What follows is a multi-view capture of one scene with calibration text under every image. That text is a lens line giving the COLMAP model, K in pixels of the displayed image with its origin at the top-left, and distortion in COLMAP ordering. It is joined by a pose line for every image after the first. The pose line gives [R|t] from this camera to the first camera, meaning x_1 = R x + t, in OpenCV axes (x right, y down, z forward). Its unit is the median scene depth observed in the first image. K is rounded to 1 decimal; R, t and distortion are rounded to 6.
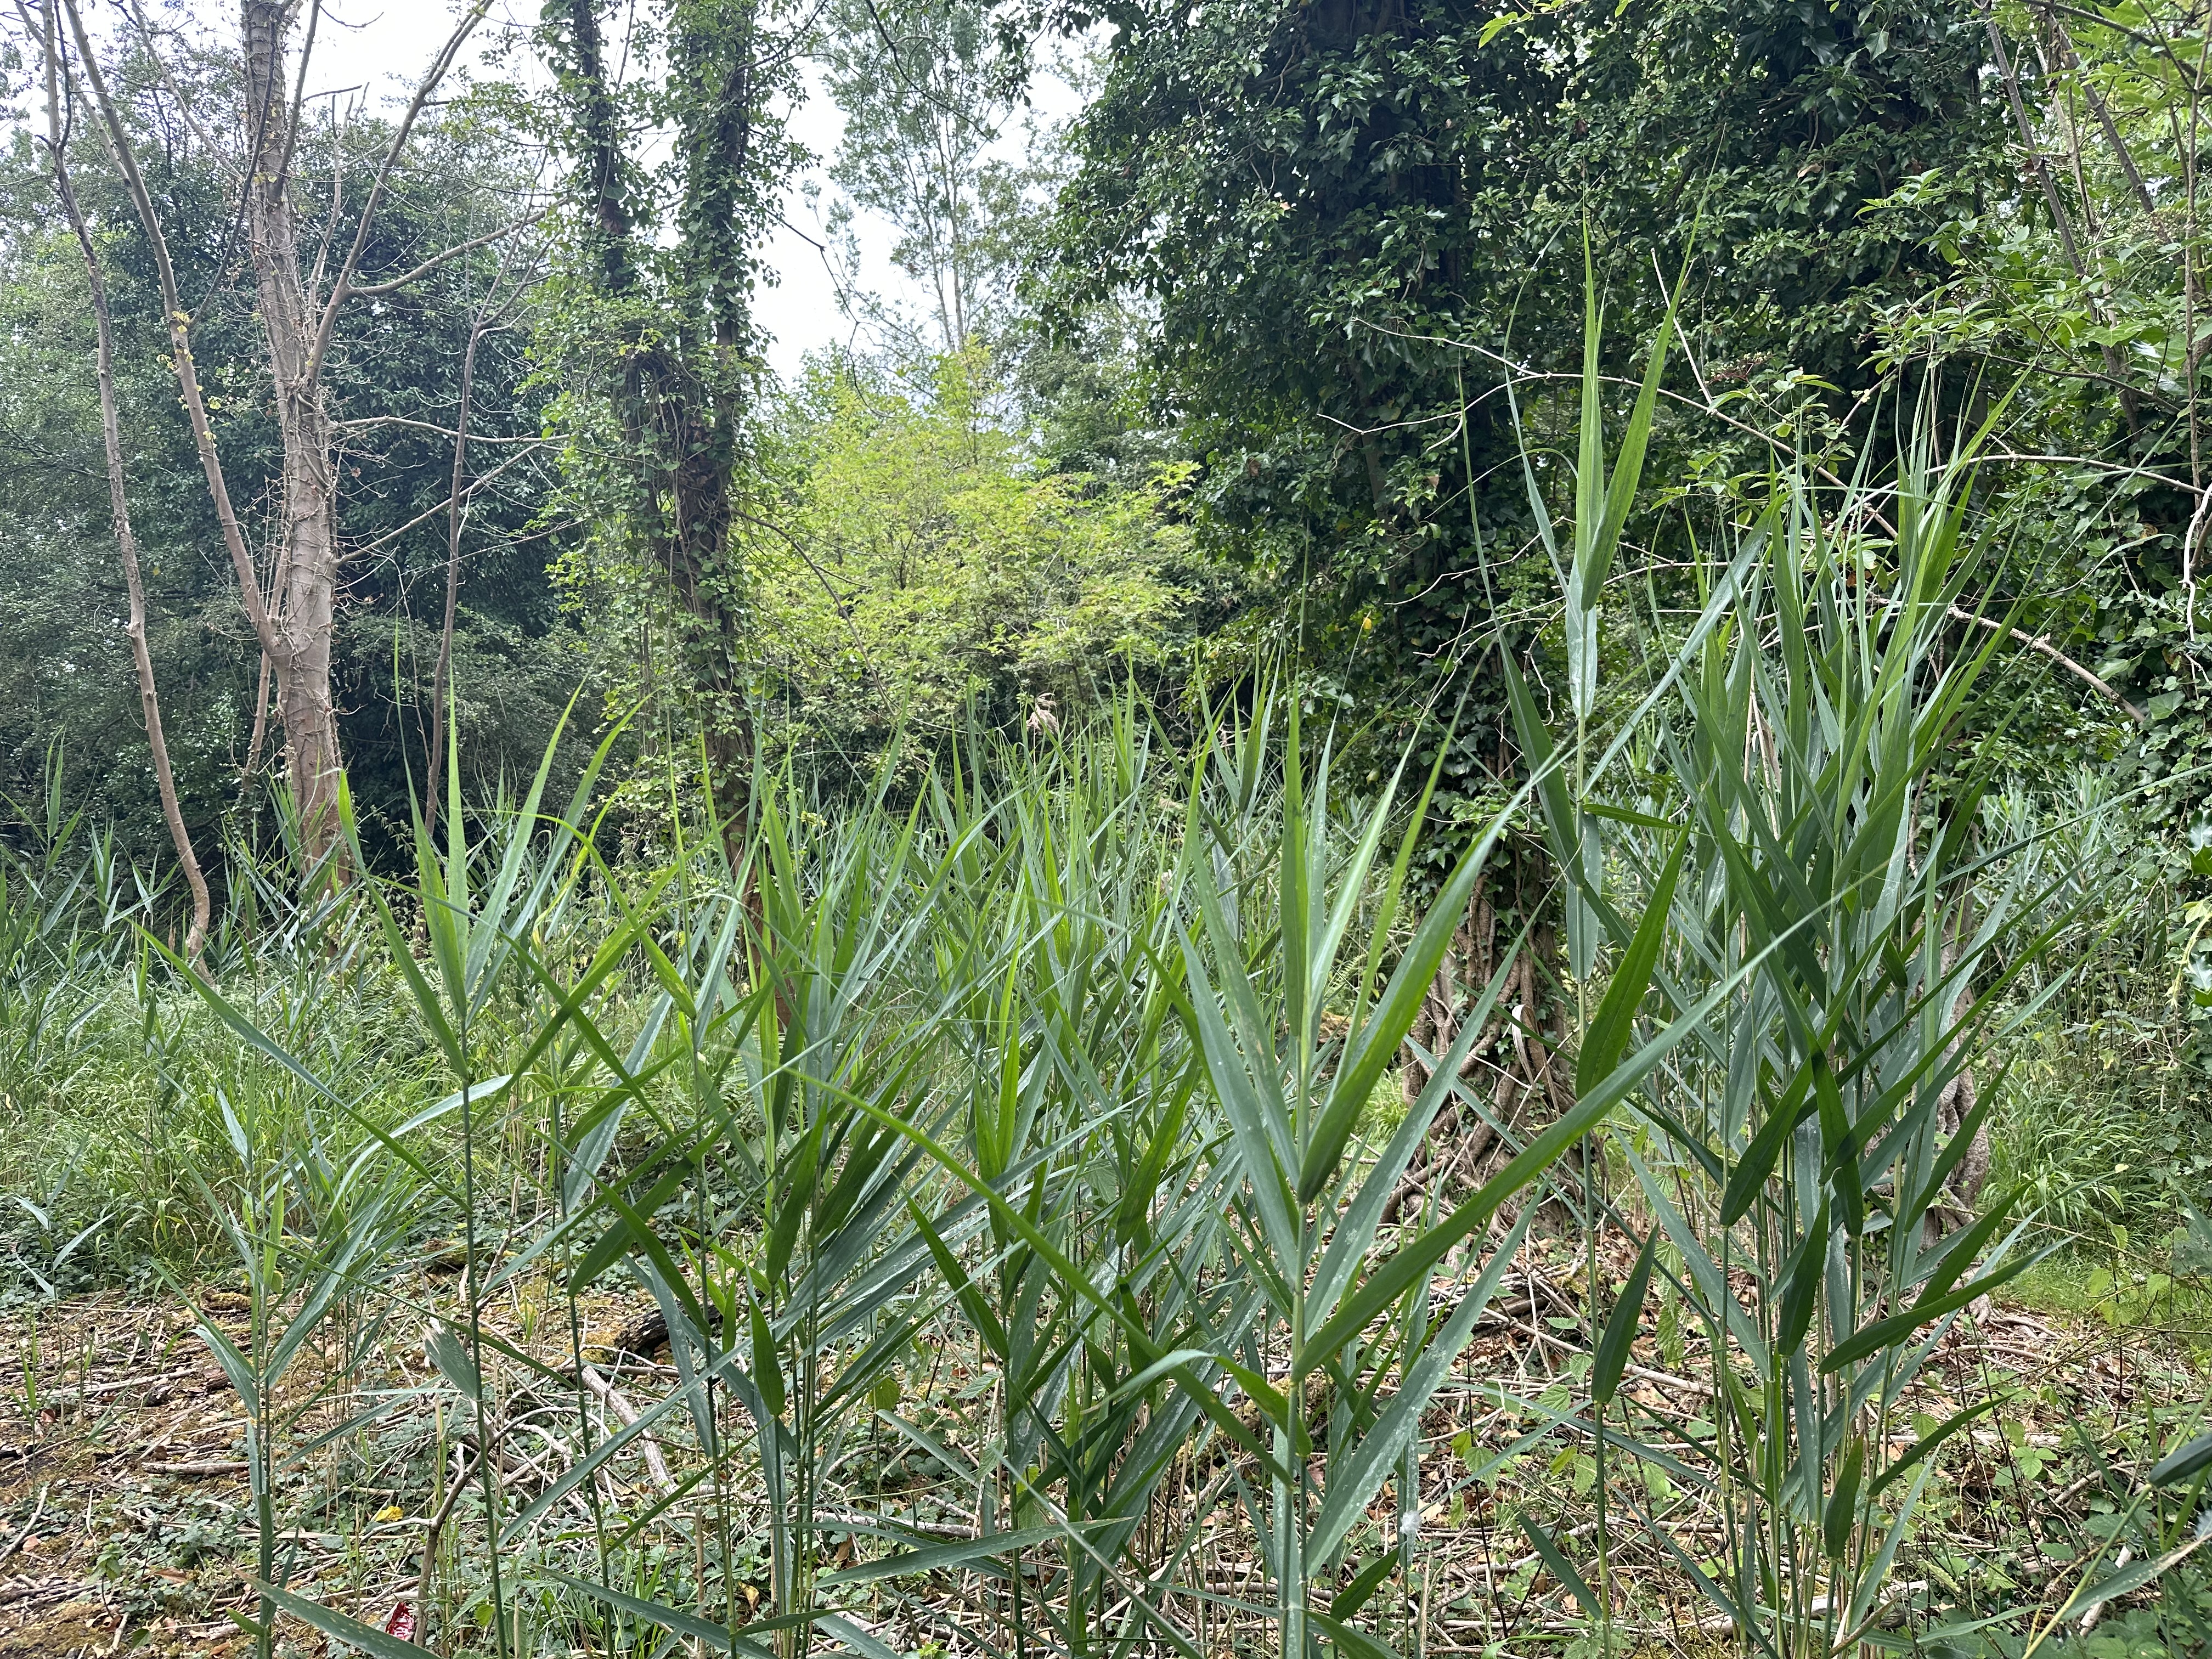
lens RADIAL K [[1563.9, 0, 1099.4], [0, 1563.9, 872.9], [0, 0, 1]] dist [0.004986, -0.000760]
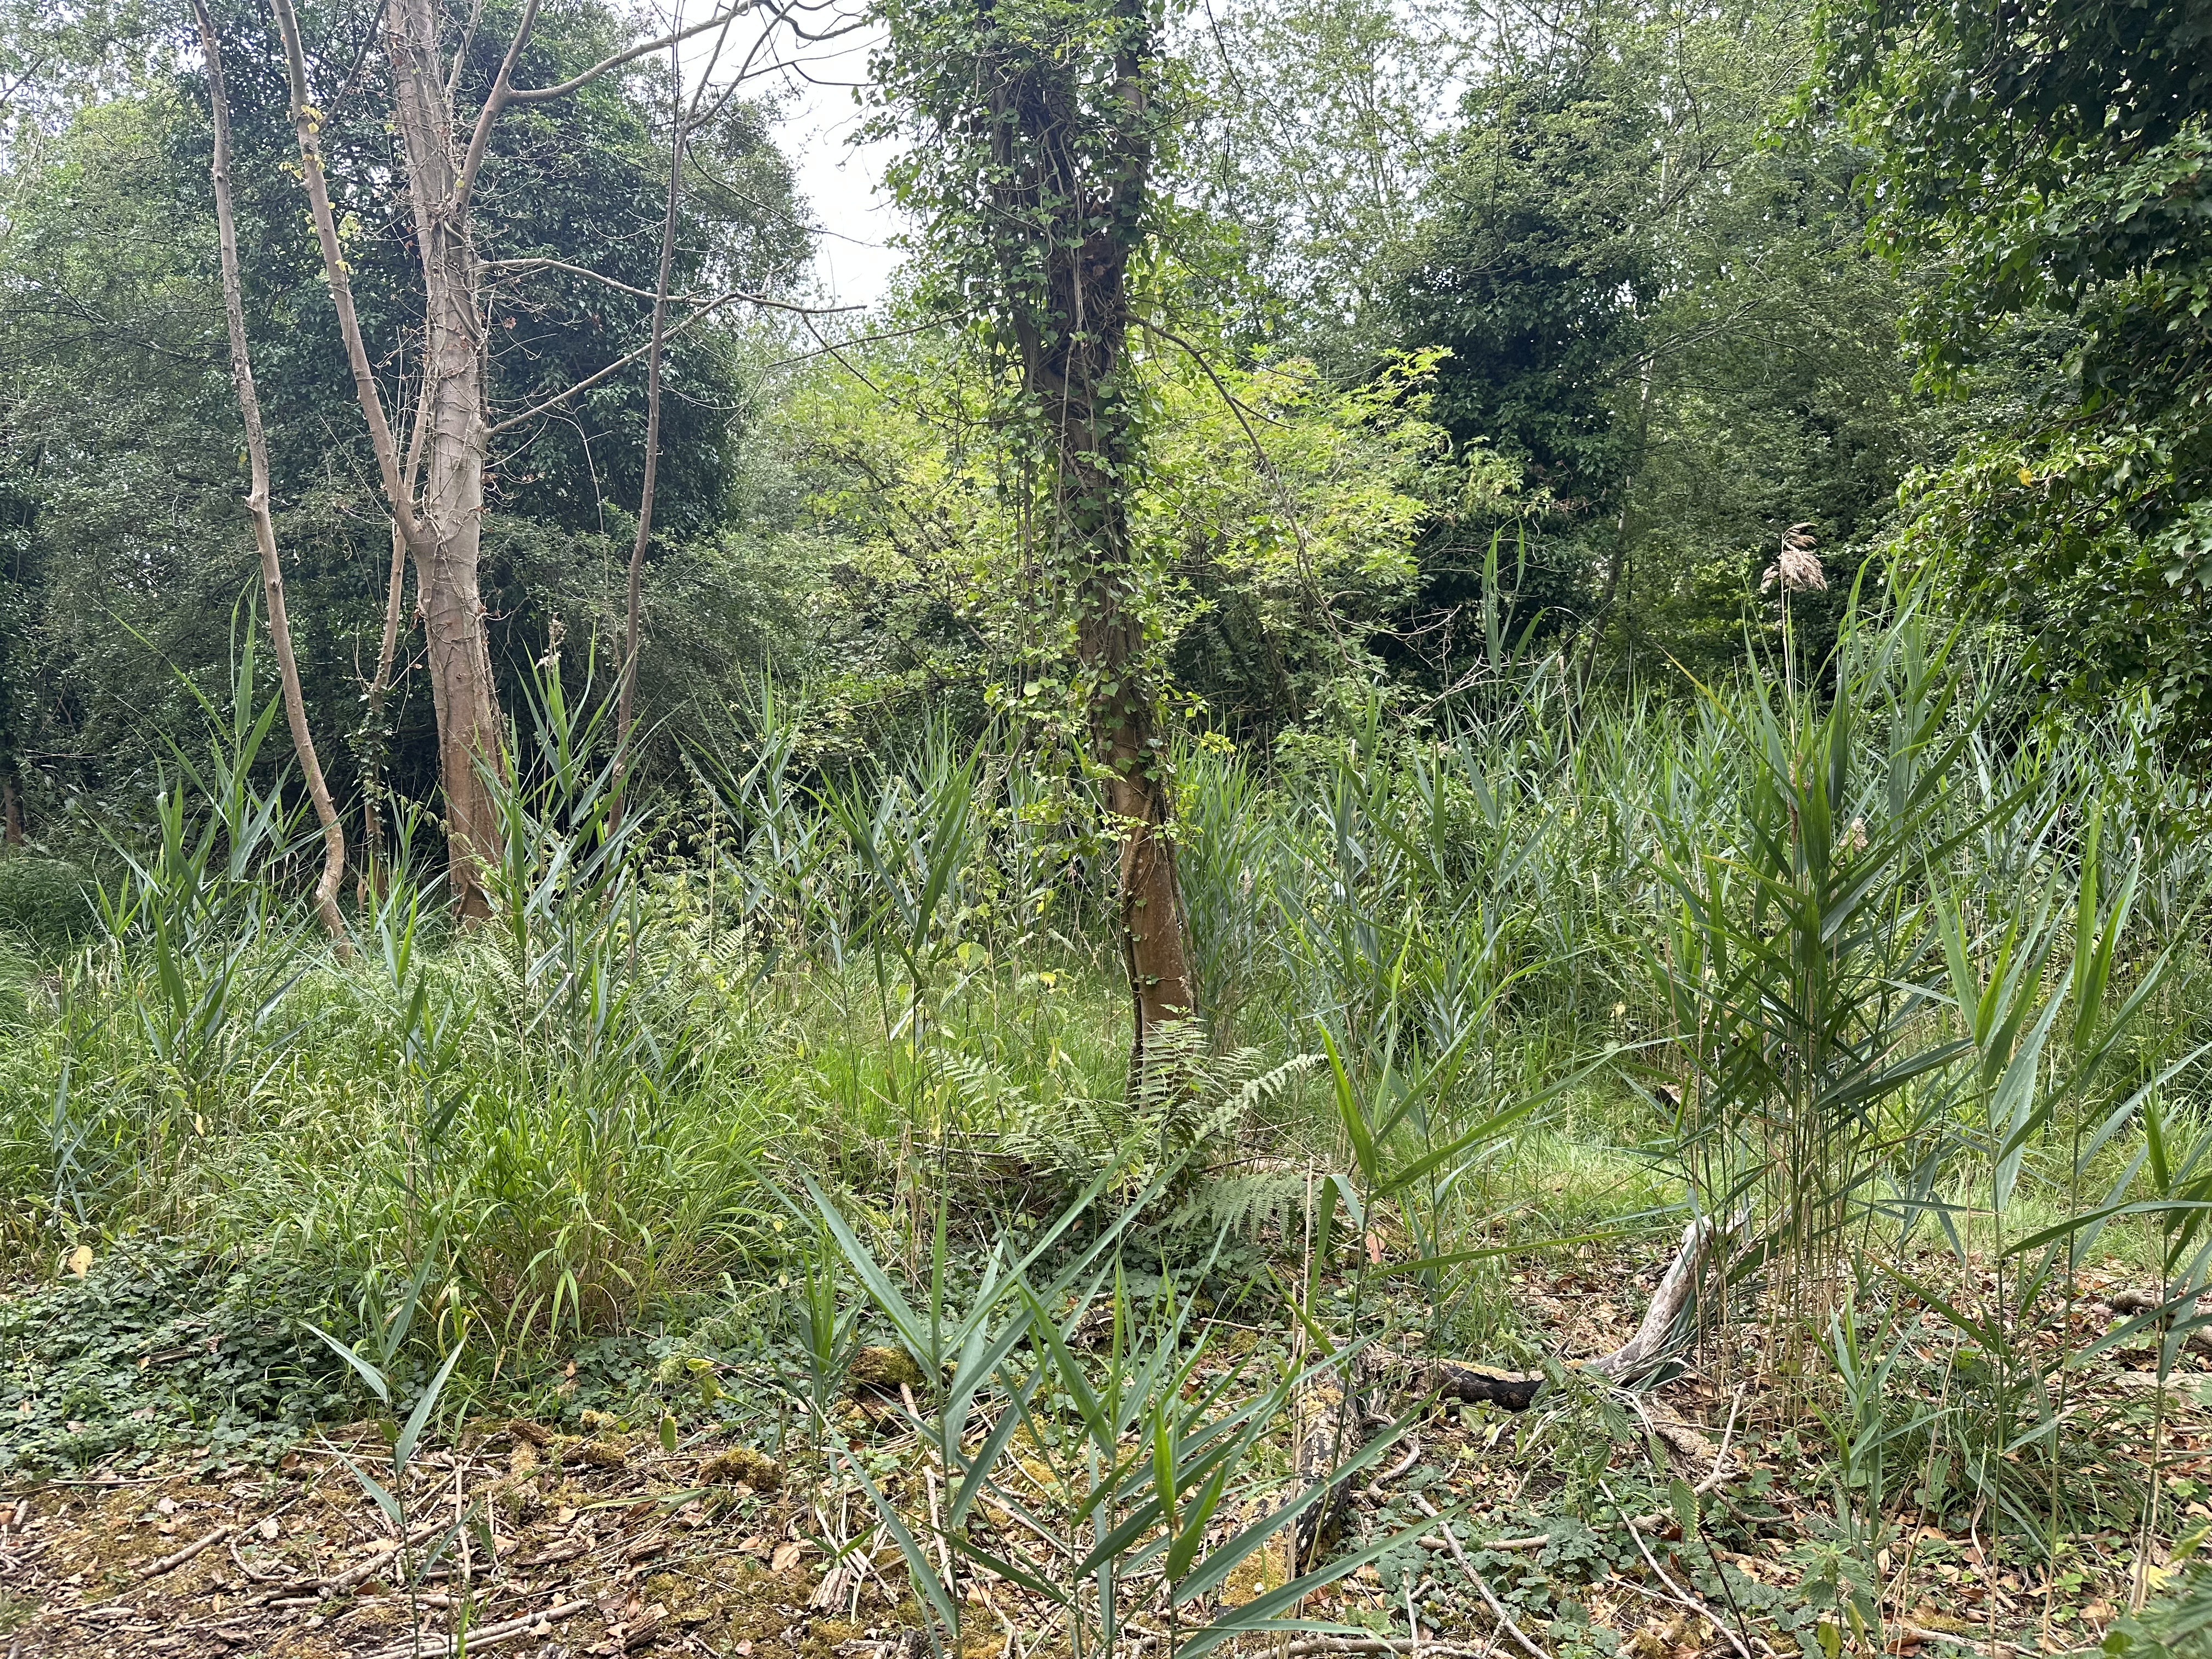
lens RADIAL K [[1563.9, 0, 1099.4], [0, 1563.9, 872.9], [0, 0, 1]] dist [0.004986, -0.000760]
pose [[0.999924, 0.012292, 0.001026, -0.246744], [-0.012315, 0.999594, 0.025680, 0.011311], [-0.000710, -0.025691, 0.999670, 0.259804]]
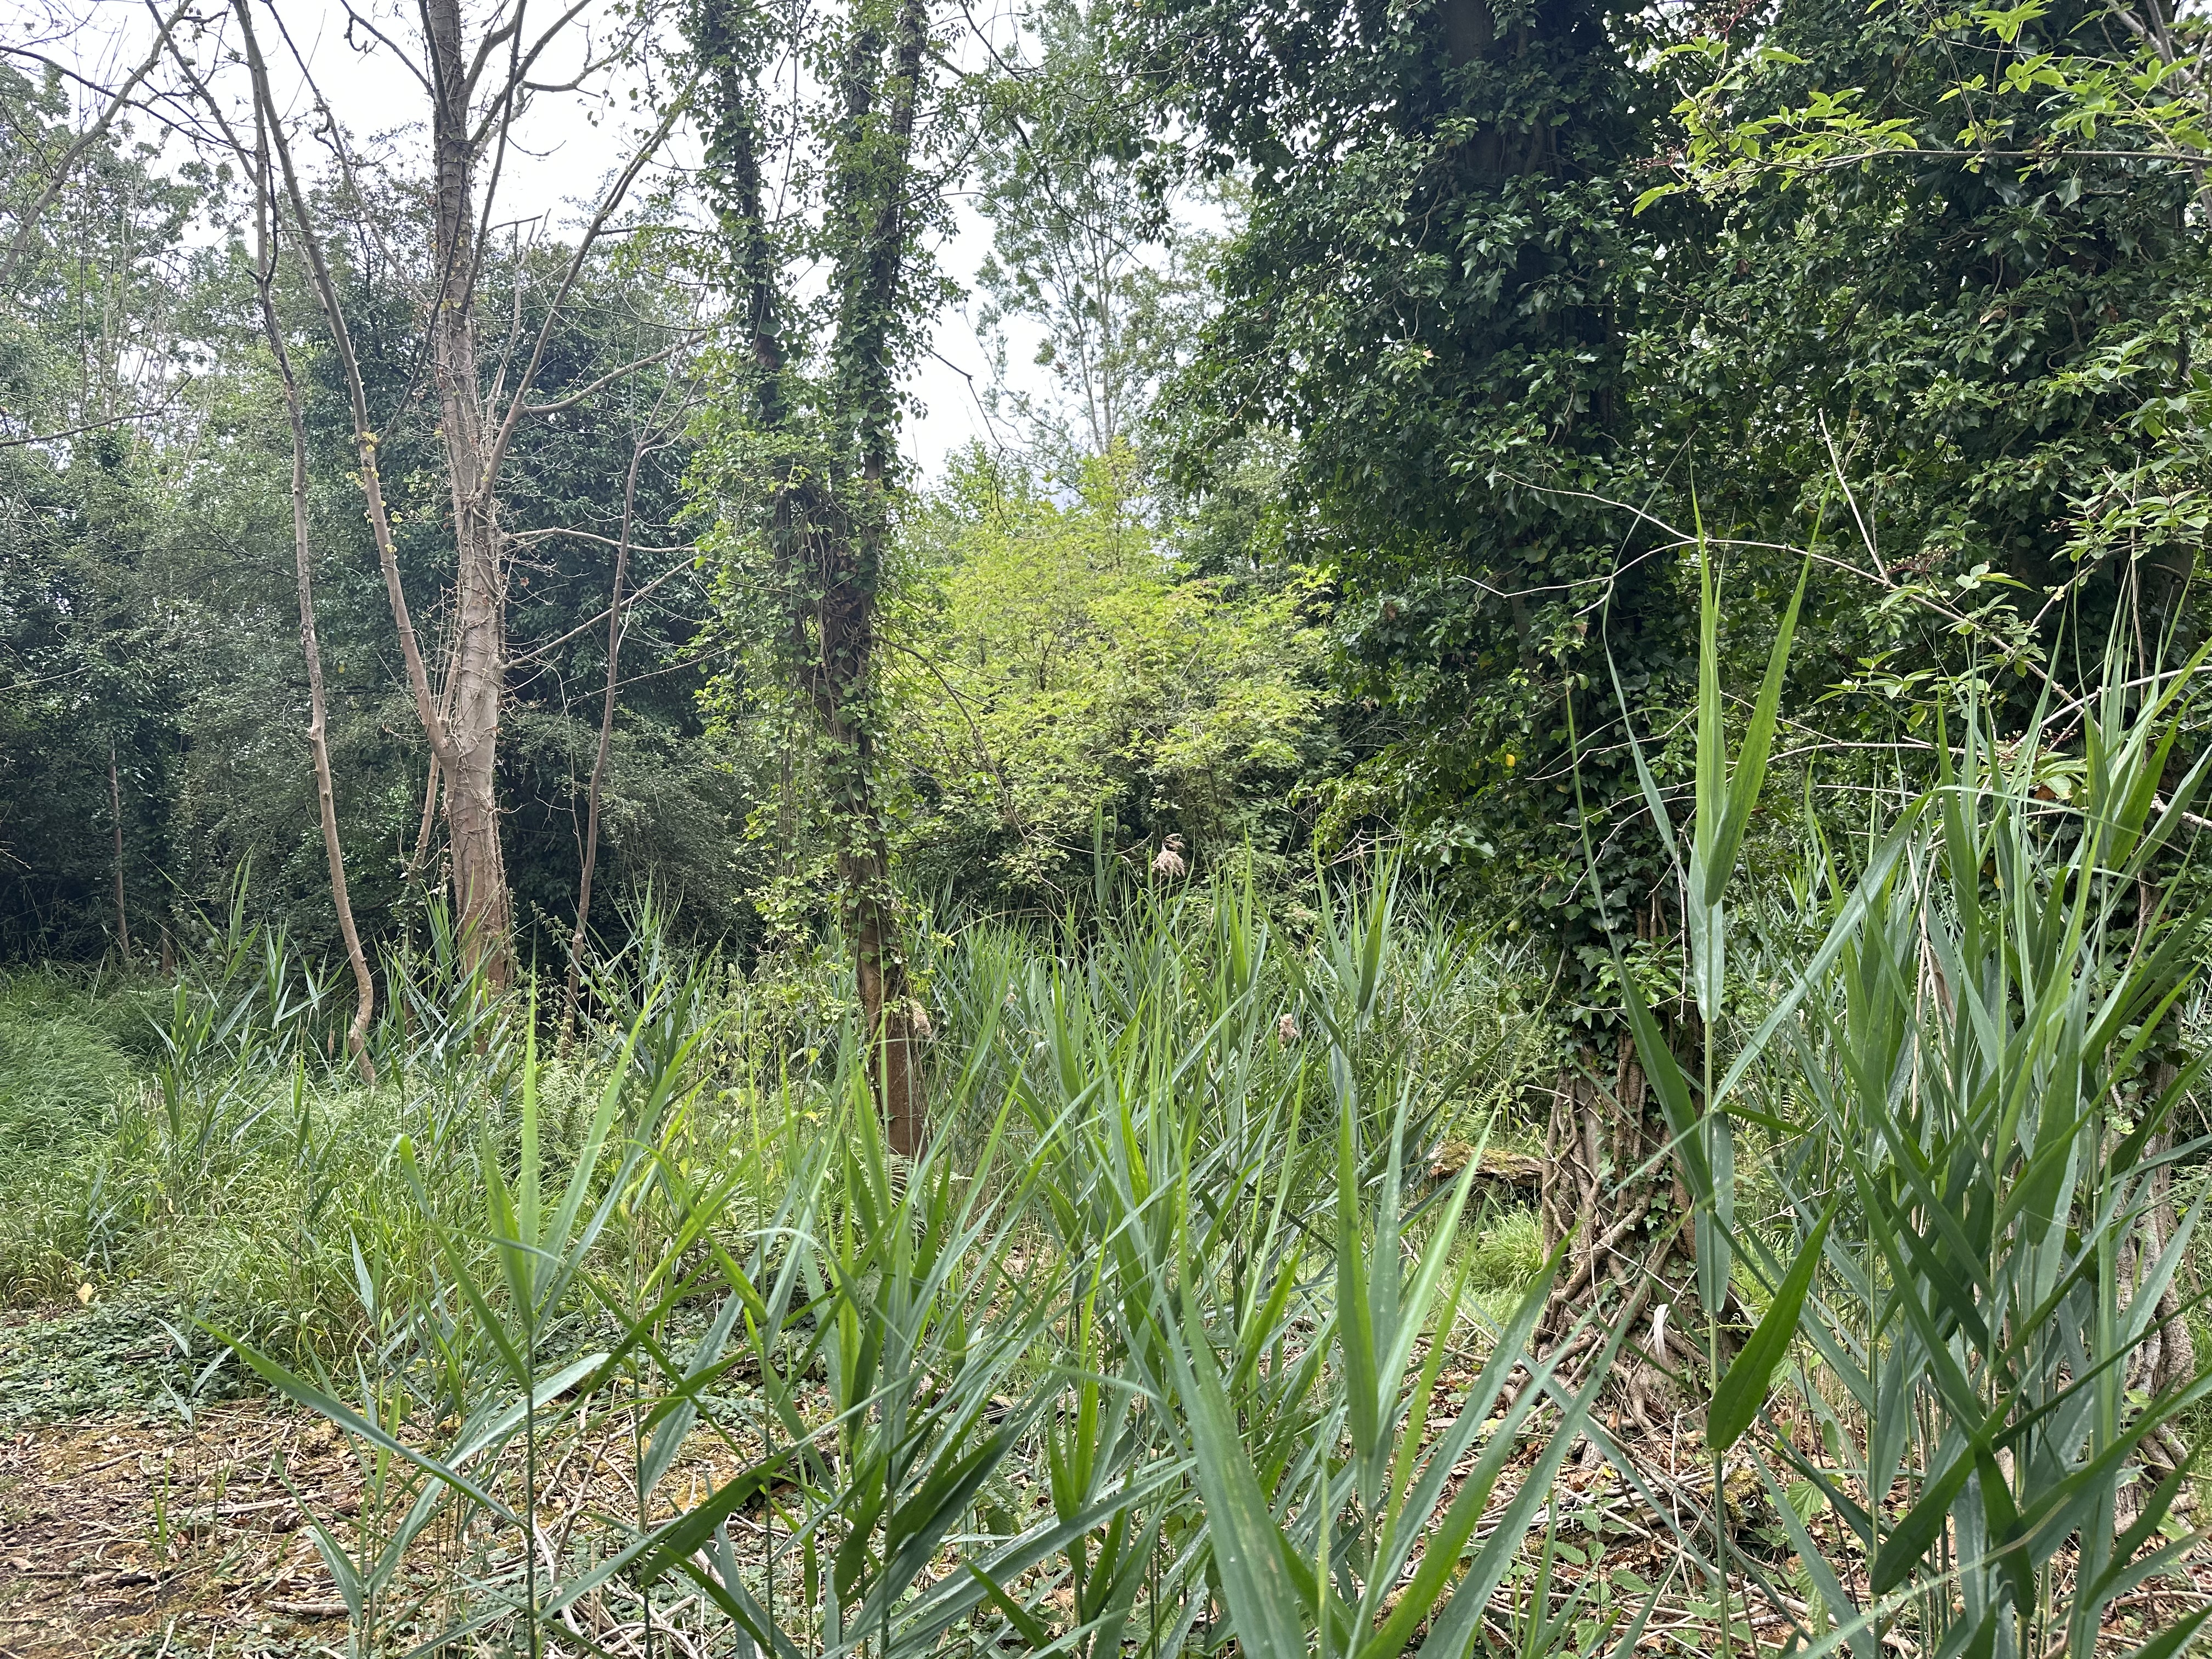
lens RADIAL K [[1550.0, 0, 1086.6], [0, 1550.0, 891.3], [0, 0, 1]] dist [0.036379, -0.034502]
pose [[0.995184, 0.019542, -0.096055, 0.004157], [-0.023069, 0.999094, -0.035754, -0.031836], [0.095270, 0.037797, 0.994734, 0.013490]]
